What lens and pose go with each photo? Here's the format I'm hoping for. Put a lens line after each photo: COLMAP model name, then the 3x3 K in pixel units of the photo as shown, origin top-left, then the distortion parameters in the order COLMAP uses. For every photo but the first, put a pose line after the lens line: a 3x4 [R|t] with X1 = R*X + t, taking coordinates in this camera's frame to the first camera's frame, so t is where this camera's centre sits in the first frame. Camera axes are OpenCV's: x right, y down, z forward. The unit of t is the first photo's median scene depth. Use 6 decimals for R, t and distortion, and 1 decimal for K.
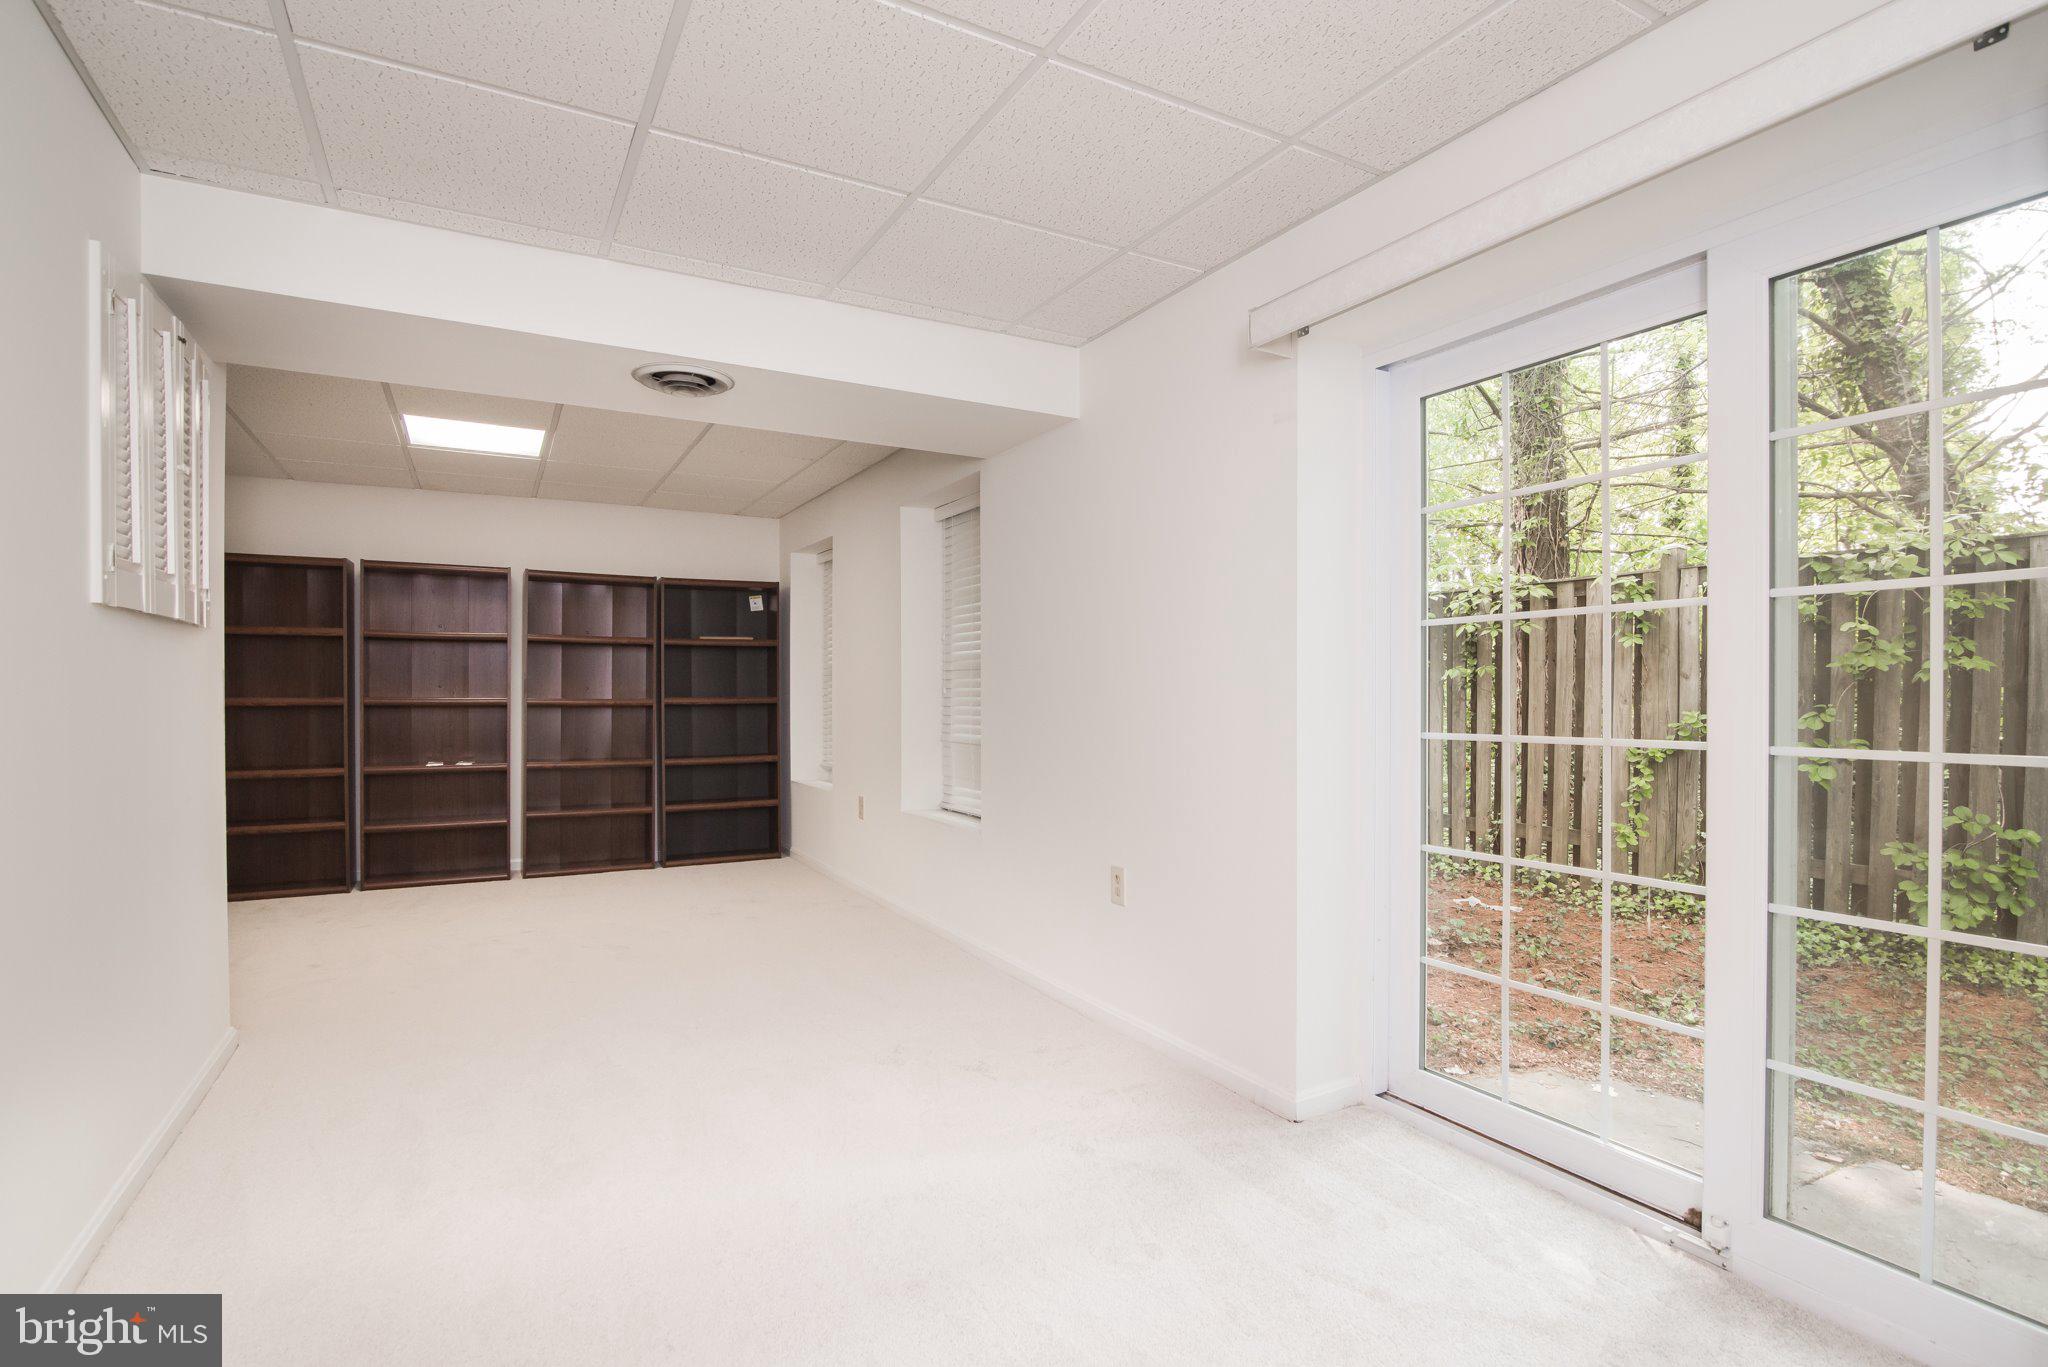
lens RADIAL K [[986.6, 0, 1015.1], [0, 986.6, 692.8], [0, 0, 1]] dist [-0.014846, -0.000010]
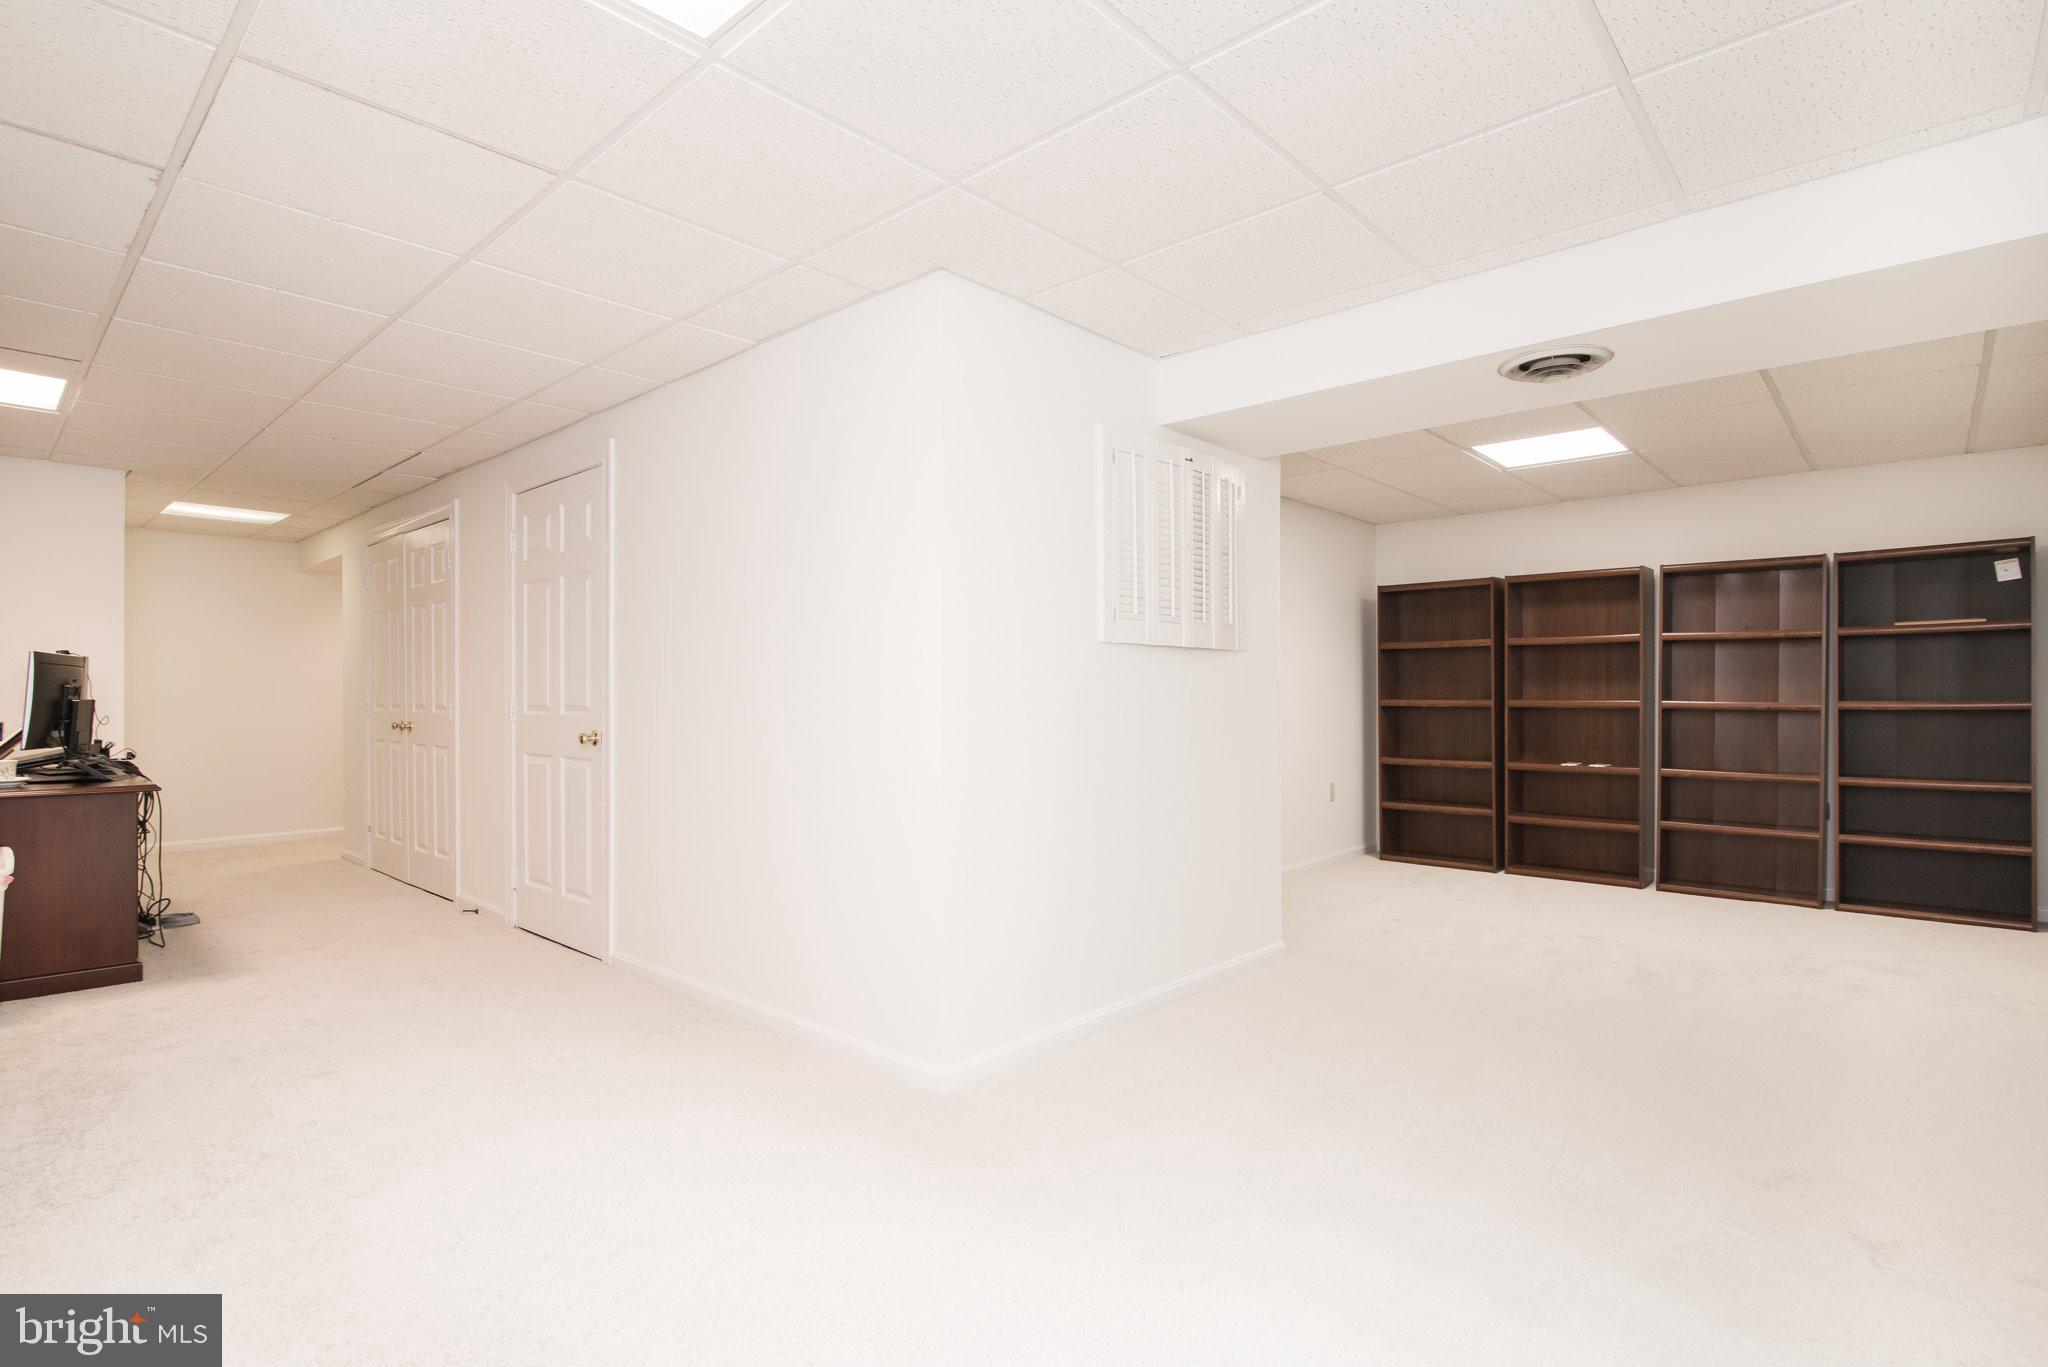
lens RADIAL K [[986.6, 0, 1025.0], [0, 986.6, 696.7], [0, 0, 1]] dist [-0.014846, -0.000010]
pose [[0.321174, -0.001639, -0.947019, 0.205153], [0.001258, 0.999998, -0.001304, 0.001412], [0.947019, -0.000772, 0.321175, 0.112024]]
